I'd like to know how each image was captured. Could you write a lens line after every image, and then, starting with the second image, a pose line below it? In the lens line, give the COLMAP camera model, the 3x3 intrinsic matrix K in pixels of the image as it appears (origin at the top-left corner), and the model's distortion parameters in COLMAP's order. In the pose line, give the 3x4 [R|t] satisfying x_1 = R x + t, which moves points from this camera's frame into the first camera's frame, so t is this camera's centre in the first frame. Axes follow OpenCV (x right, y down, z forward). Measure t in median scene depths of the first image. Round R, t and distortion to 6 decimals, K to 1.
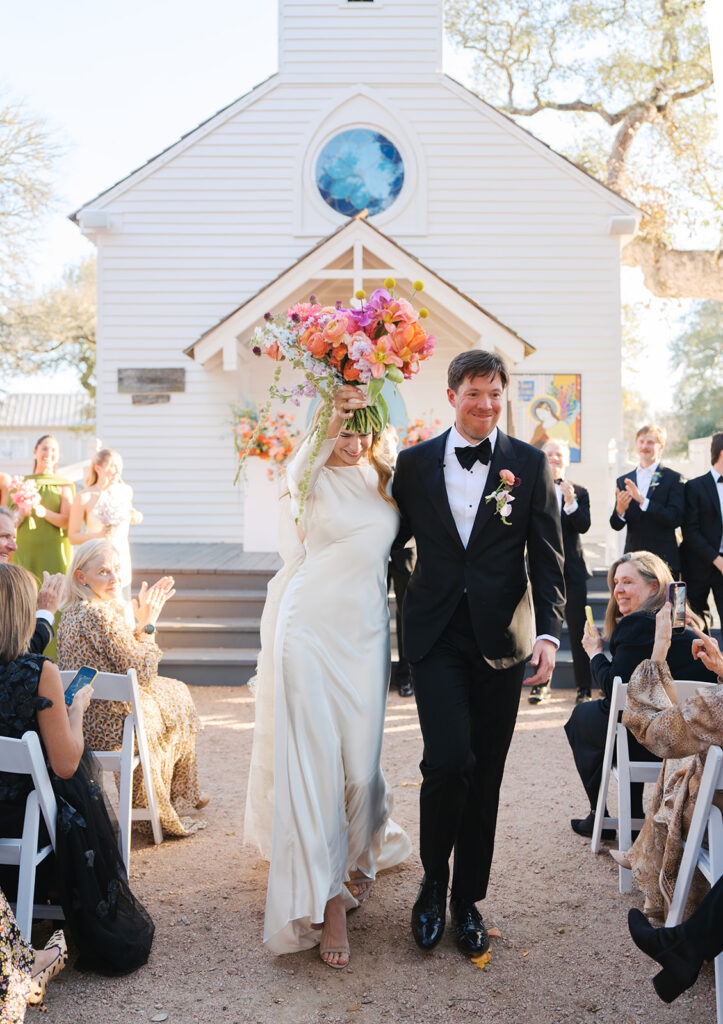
lens RADIAL K [[1030.9, 0, 360.6], [0, 1030.9, 461.2], [0, 0, 1]] dist [-0.105316, 0.022464]
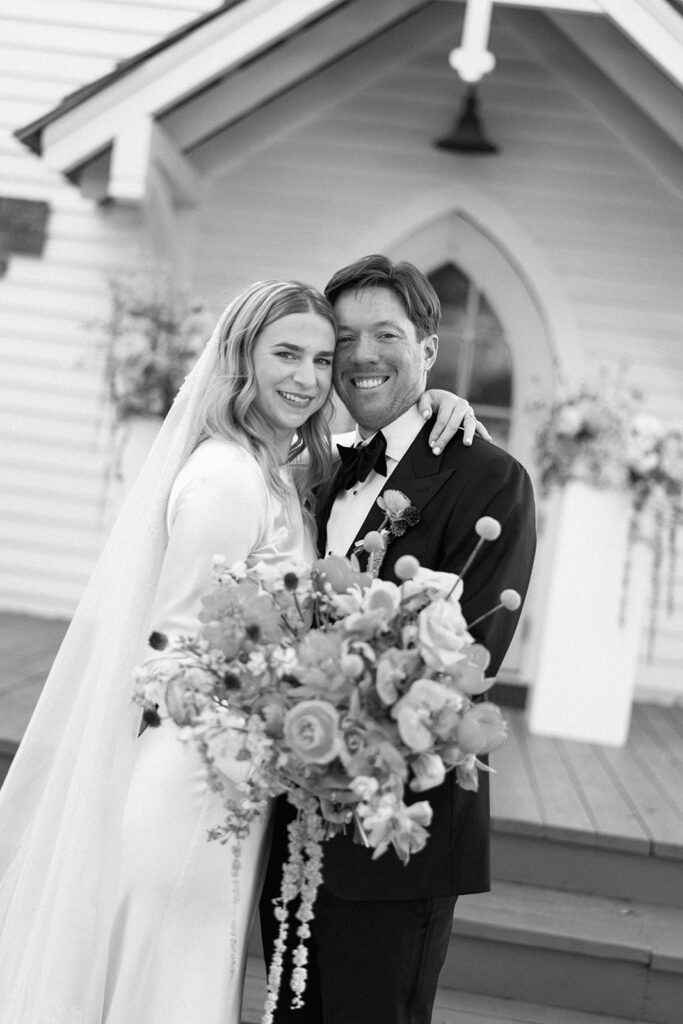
lens RADIAL K [[1419.4, 0, 371.2], [0, 1419.4, 491.6], [0, 0, 1]] dist [0.030882, -0.050668]
pose [[0.988387, 0.133332, -0.072902, 0.018780], [-0.133151, 0.991068, 0.007359, 0.006223], [0.073232, 0.002433, 0.997312, 0.422868]]
